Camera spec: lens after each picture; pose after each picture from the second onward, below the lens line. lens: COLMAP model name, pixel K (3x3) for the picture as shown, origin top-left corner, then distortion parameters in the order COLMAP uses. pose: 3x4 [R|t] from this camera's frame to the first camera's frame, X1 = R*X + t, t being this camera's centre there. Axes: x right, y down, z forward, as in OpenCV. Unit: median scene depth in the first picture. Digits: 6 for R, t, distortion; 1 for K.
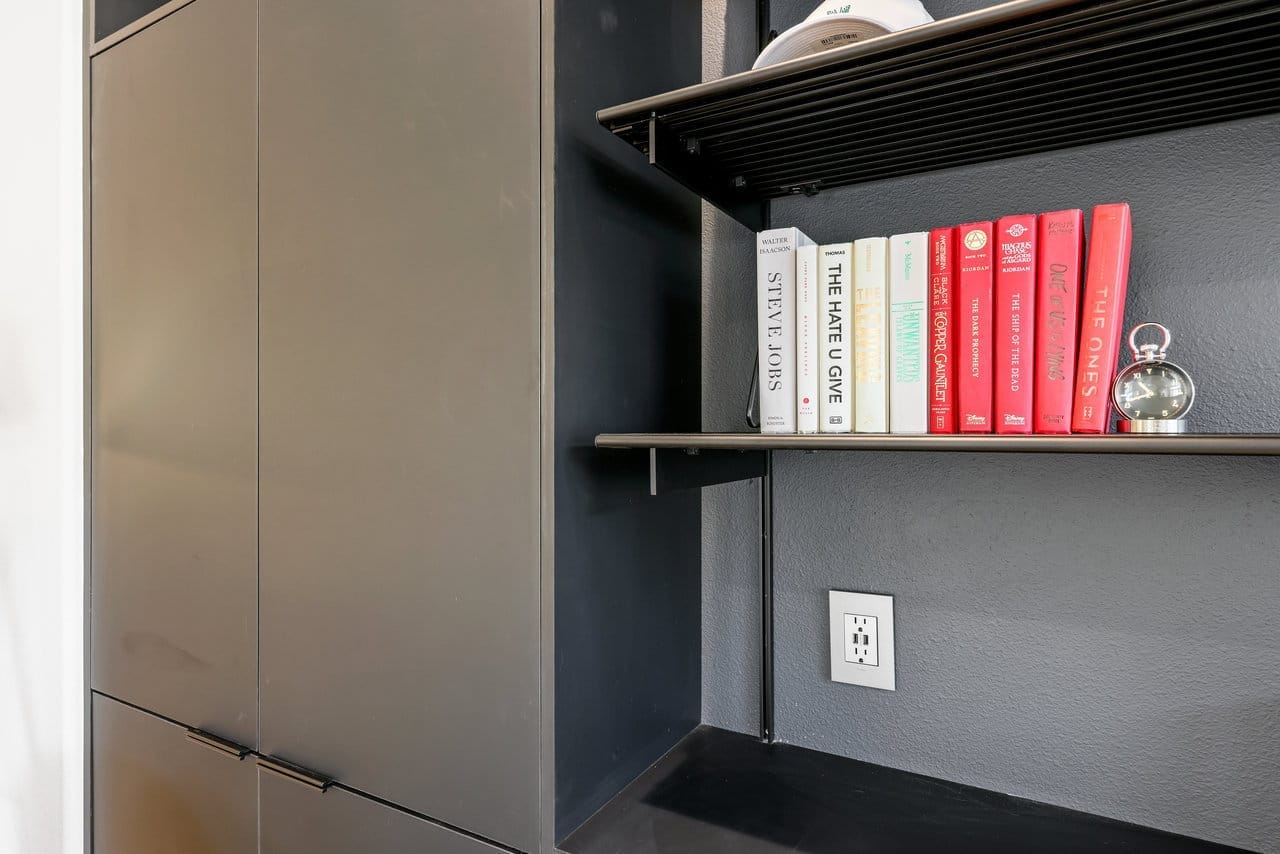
lens RADIAL K [[673.7, 0, 646.0], [0, 673.7, 421.5], [0, 0, 1]] dist [0.007204, 0.005850]
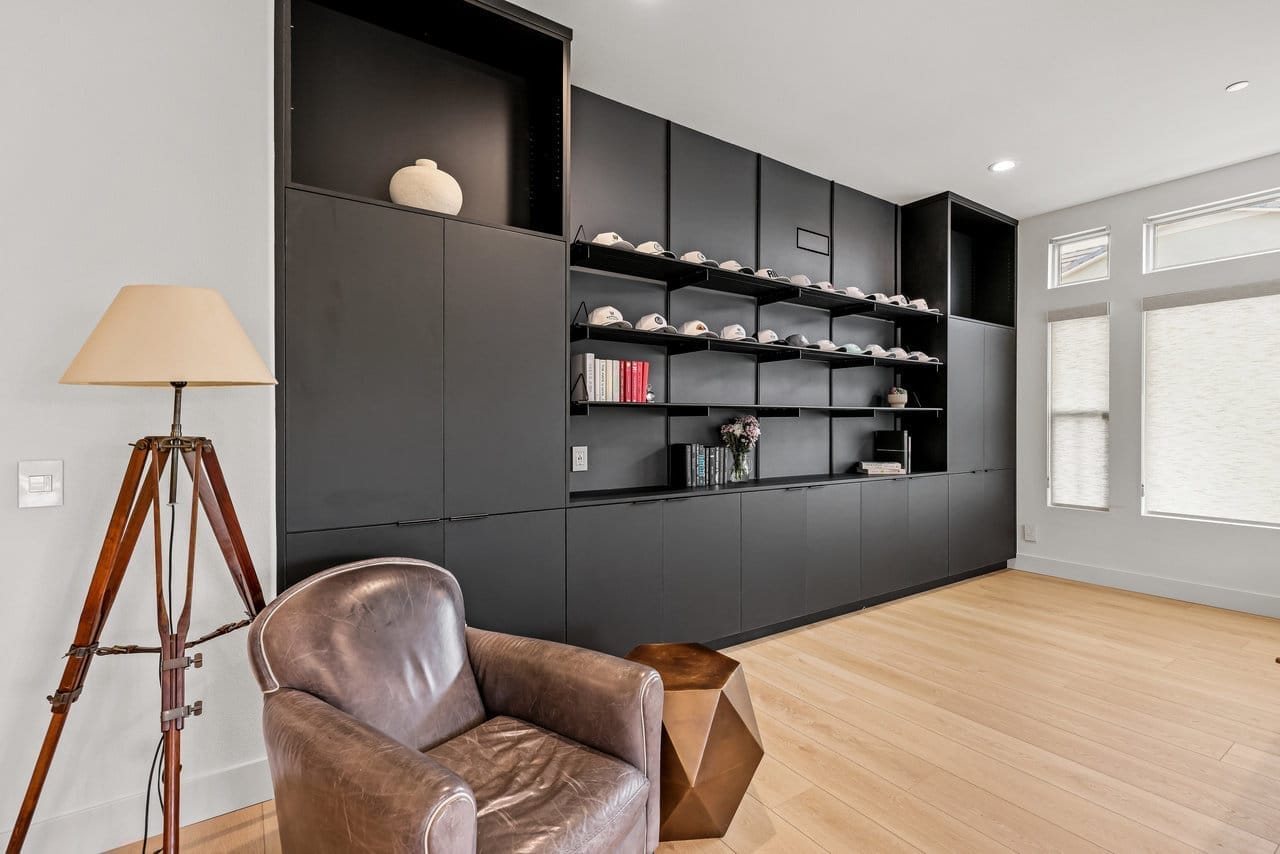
lens RADIAL K [[598.9, 0, 641.2], [0, 598.9, 434.1], [0, 0, 1]] dist [-0.001405, -0.000674]
pose [[0.433277, -0.000456, 0.901261, -3.341609], [0.005085, 0.999985, -0.001938, 0.252829], [-0.901247, 0.005422, 0.433272, -0.997747]]
